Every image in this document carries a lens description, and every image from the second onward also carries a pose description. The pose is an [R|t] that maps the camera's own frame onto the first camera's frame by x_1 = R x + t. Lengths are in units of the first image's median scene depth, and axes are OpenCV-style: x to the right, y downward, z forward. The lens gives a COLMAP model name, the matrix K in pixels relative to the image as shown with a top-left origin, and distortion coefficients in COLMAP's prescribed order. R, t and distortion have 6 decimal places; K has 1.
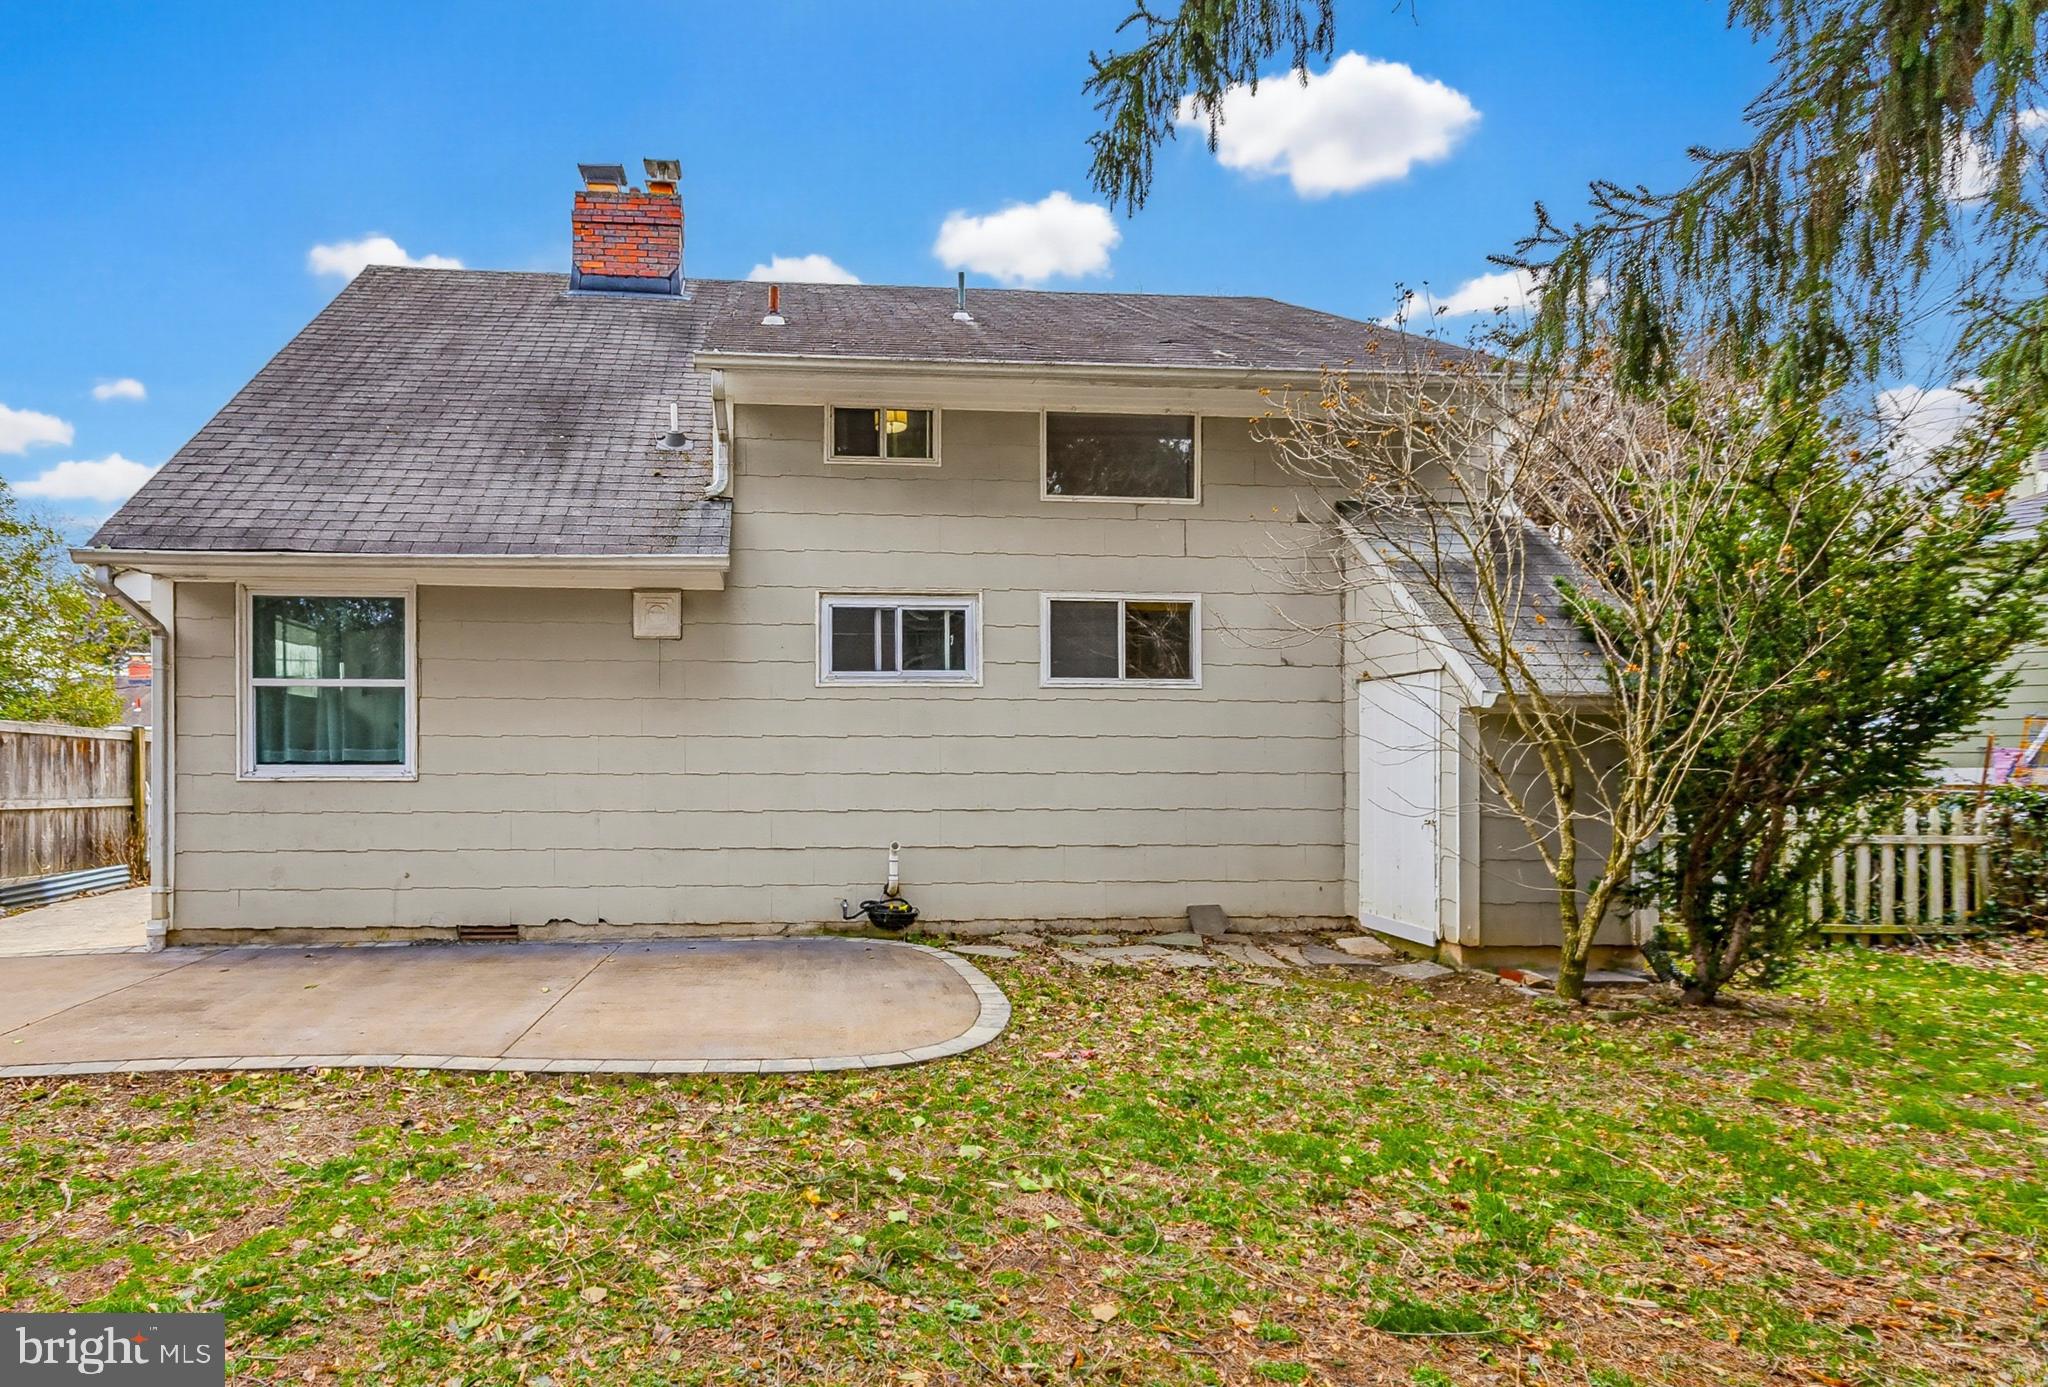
lens RADIAL K [[1020.5, 0, 842.5], [0, 1020.5, 763.6], [0, 0, 1]] dist [0.001756, 0.000334]
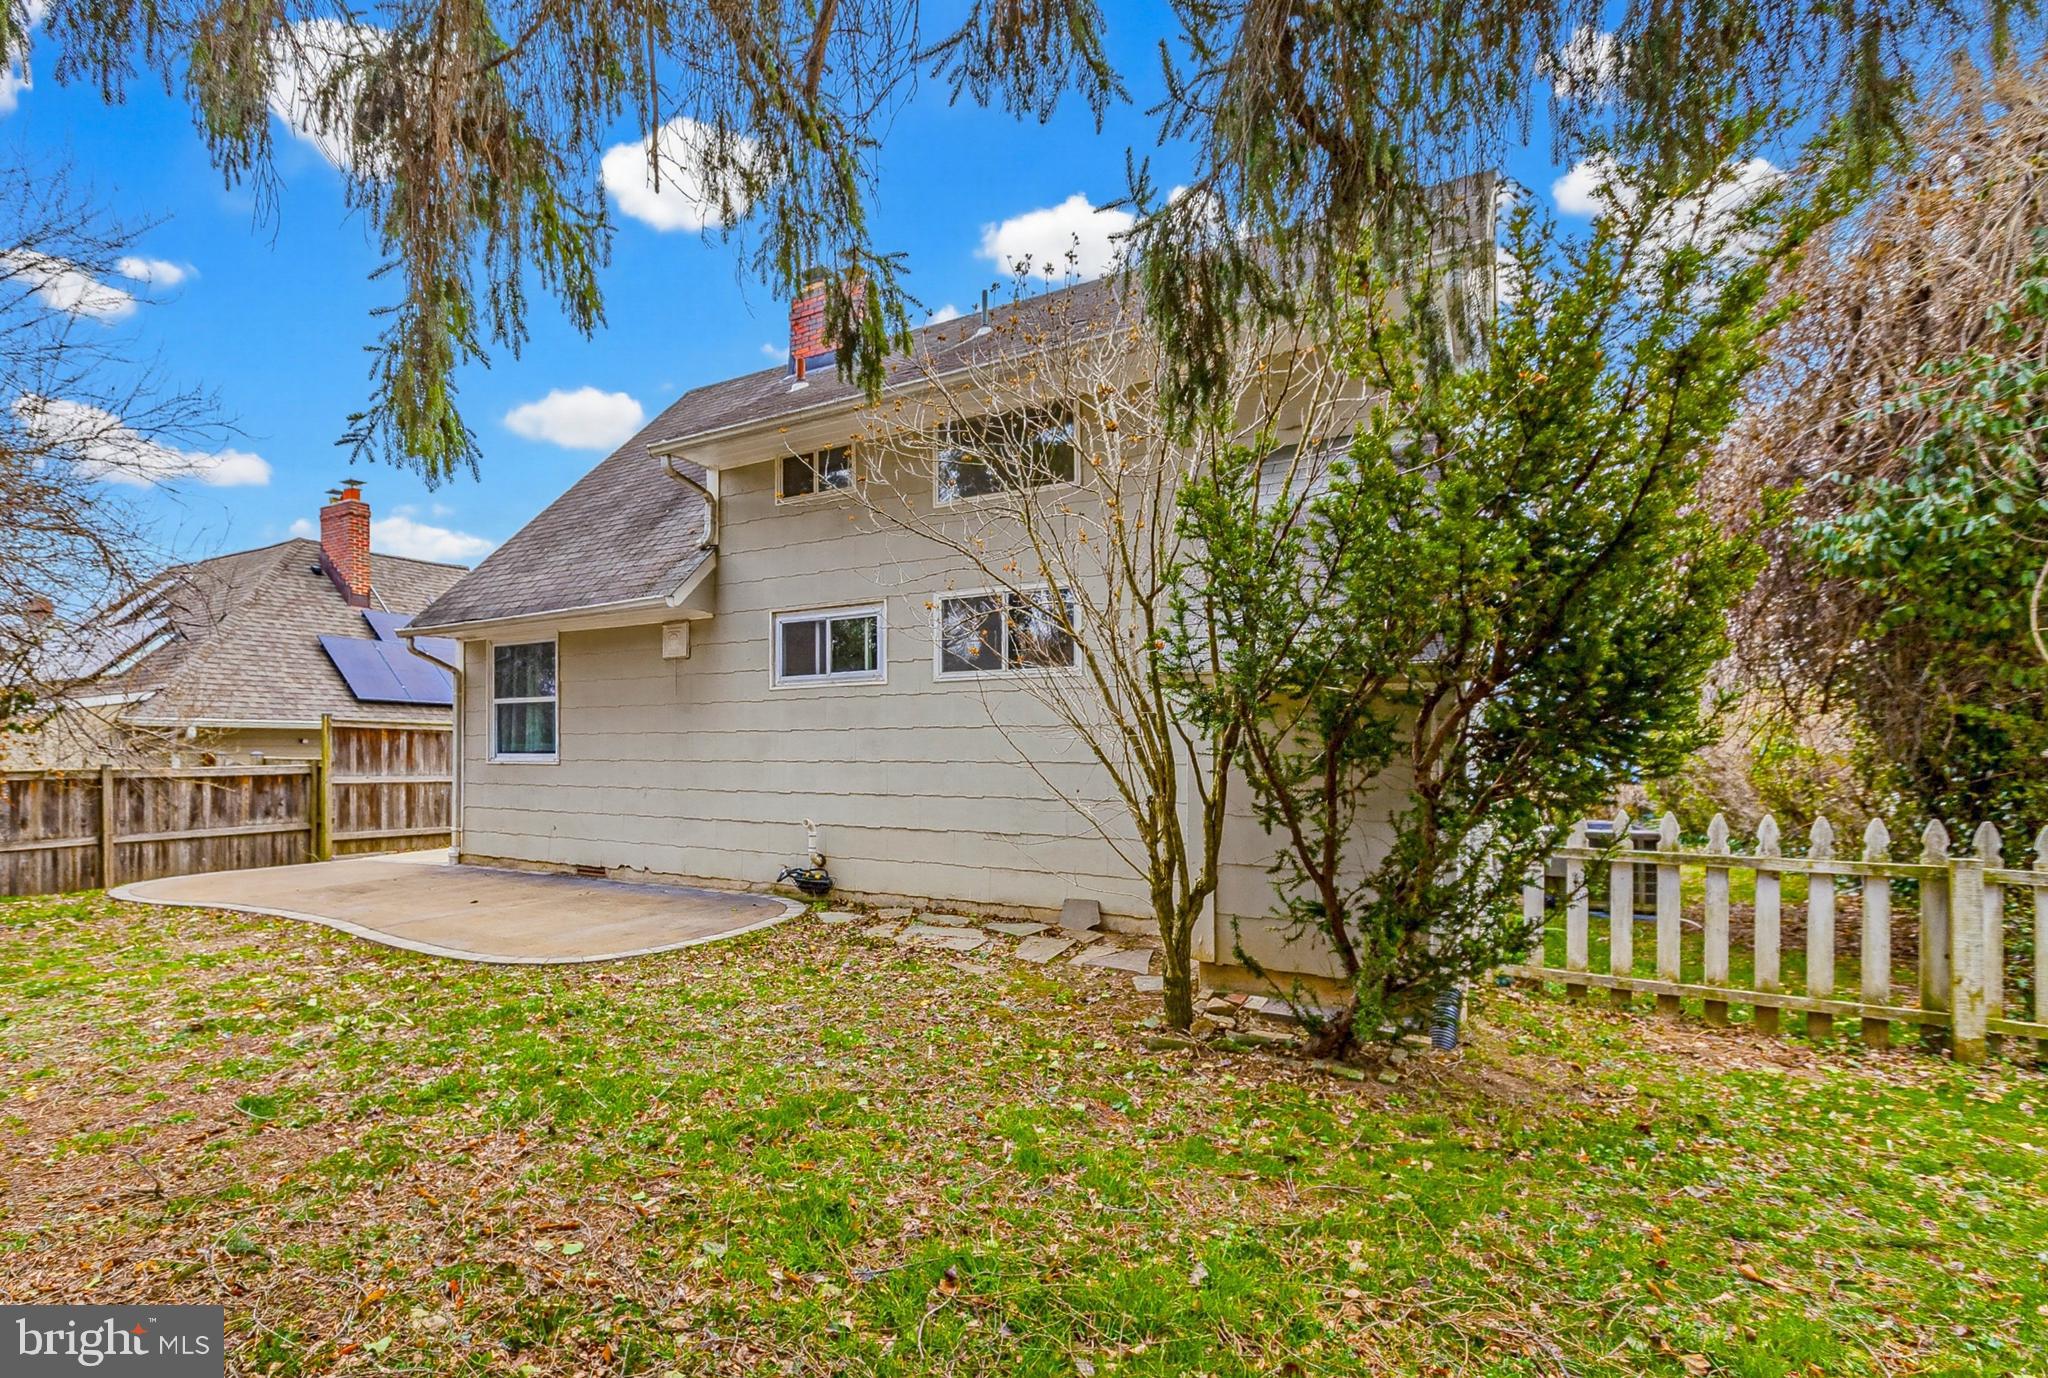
lens RADIAL K [[981.6, 0, 879.9], [0, 981.6, 764.3], [0, 0, 1]] dist [0.002225, -0.000092]
pose [[0.791498, 0.006631, -0.611135, 0.804850], [-0.004109, 0.999976, 0.005529, 0.006615], [0.611157, -0.001865, 0.791507, 0.152984]]
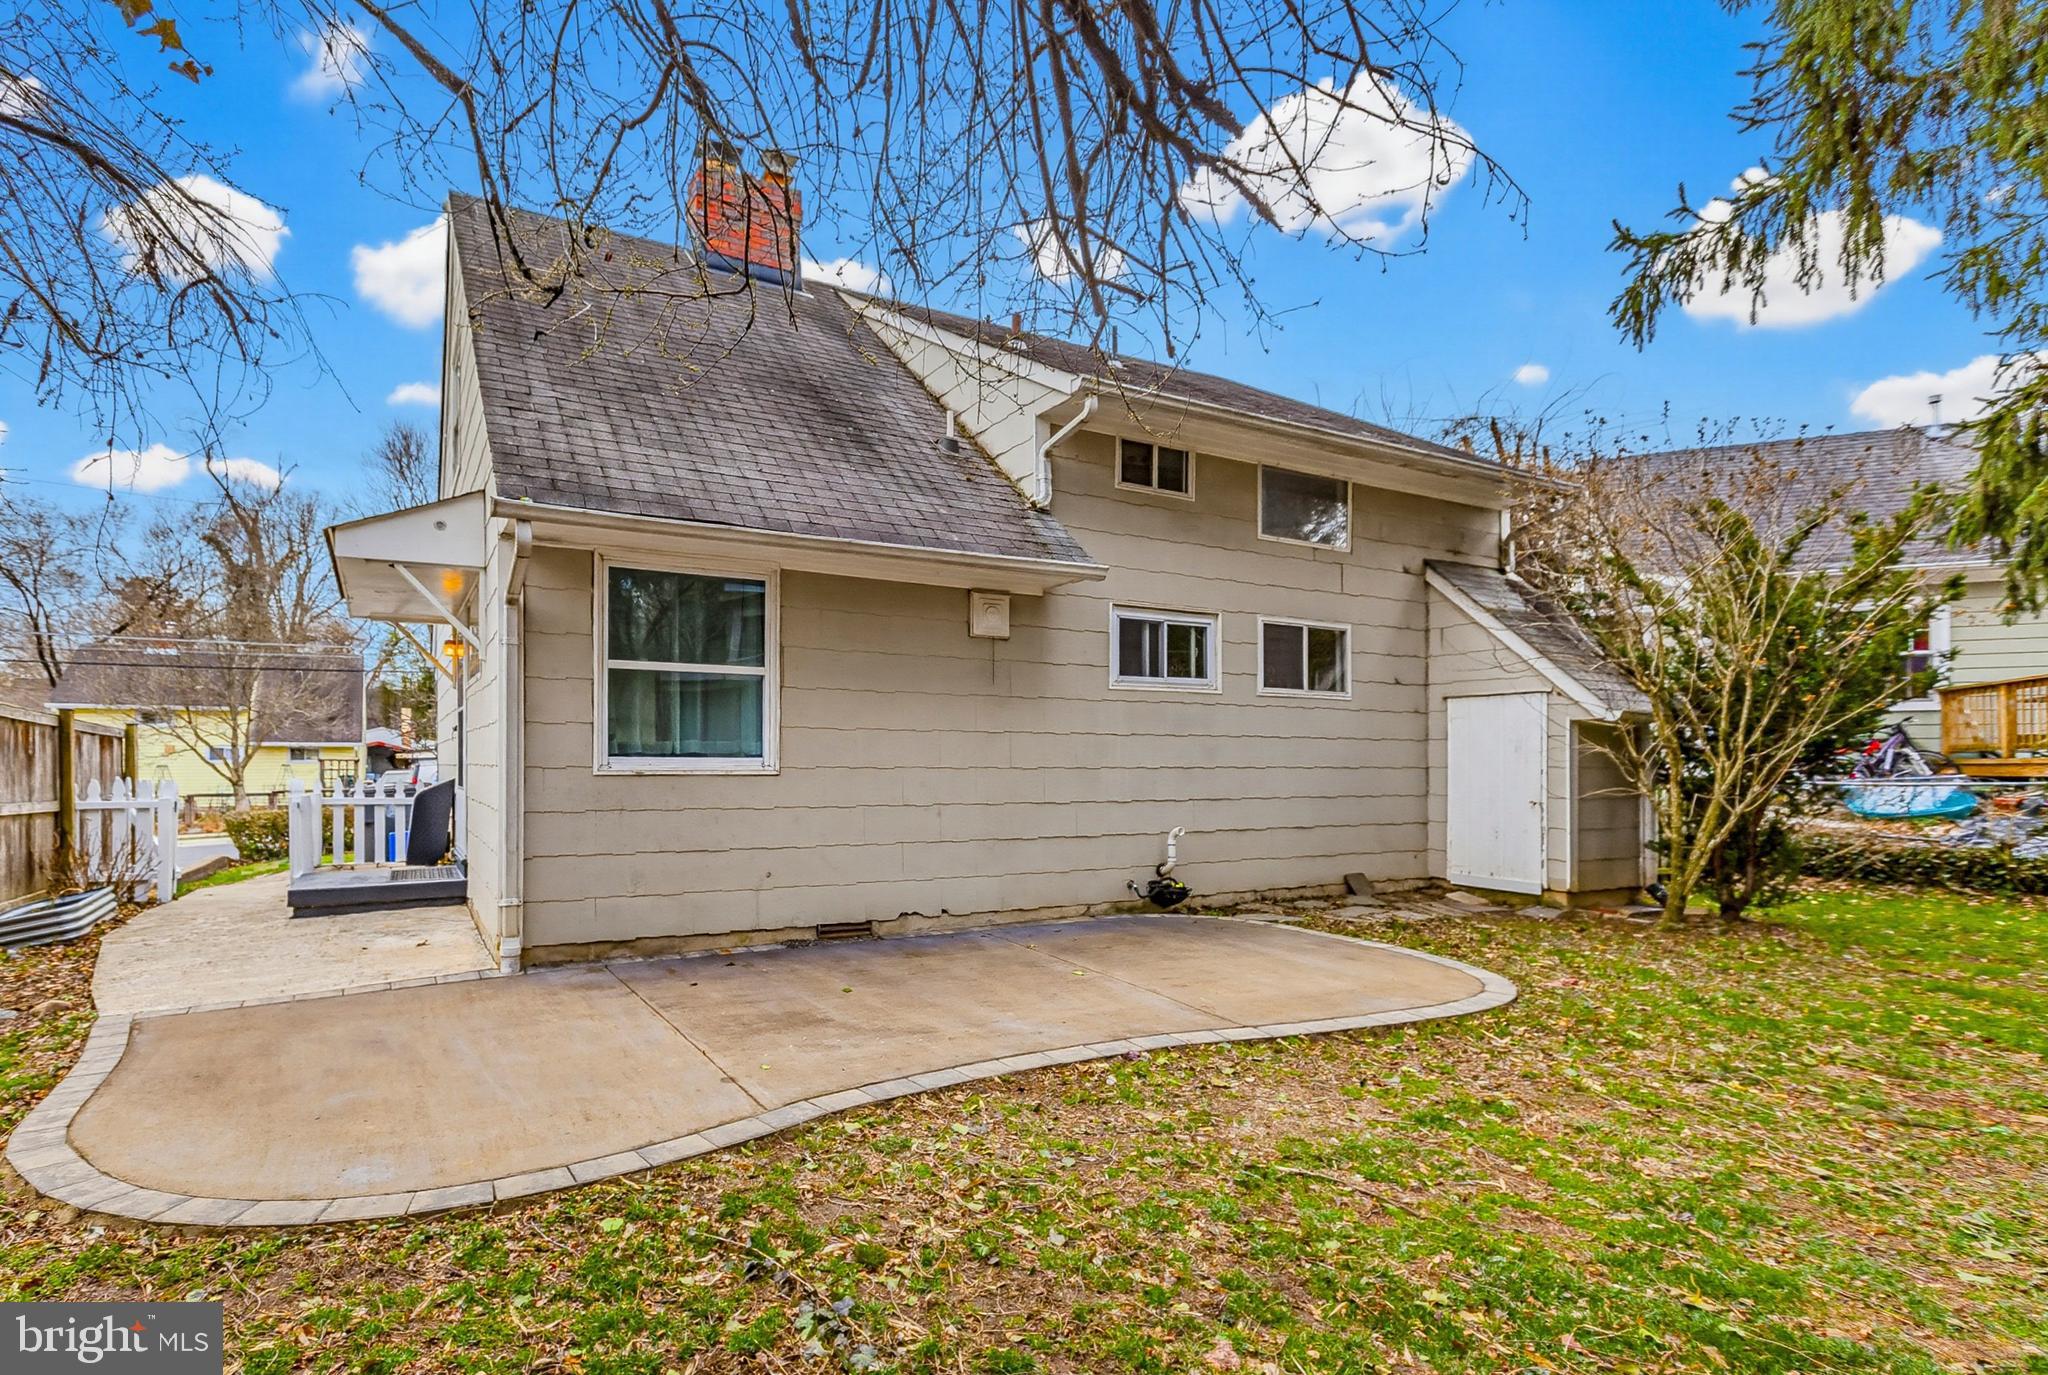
lens RADIAL K [[983.1, 0, 900.3], [0, 983.1, 753.9], [0, 0, 1]] dist [0.001144, 0.000055]
pose [[0.921969, 0.006288, 0.387212, -0.652195], [-0.002350, 0.999941, -0.010642, 0.007024], [-0.387256, 0.008902, 0.921929, 0.109665]]
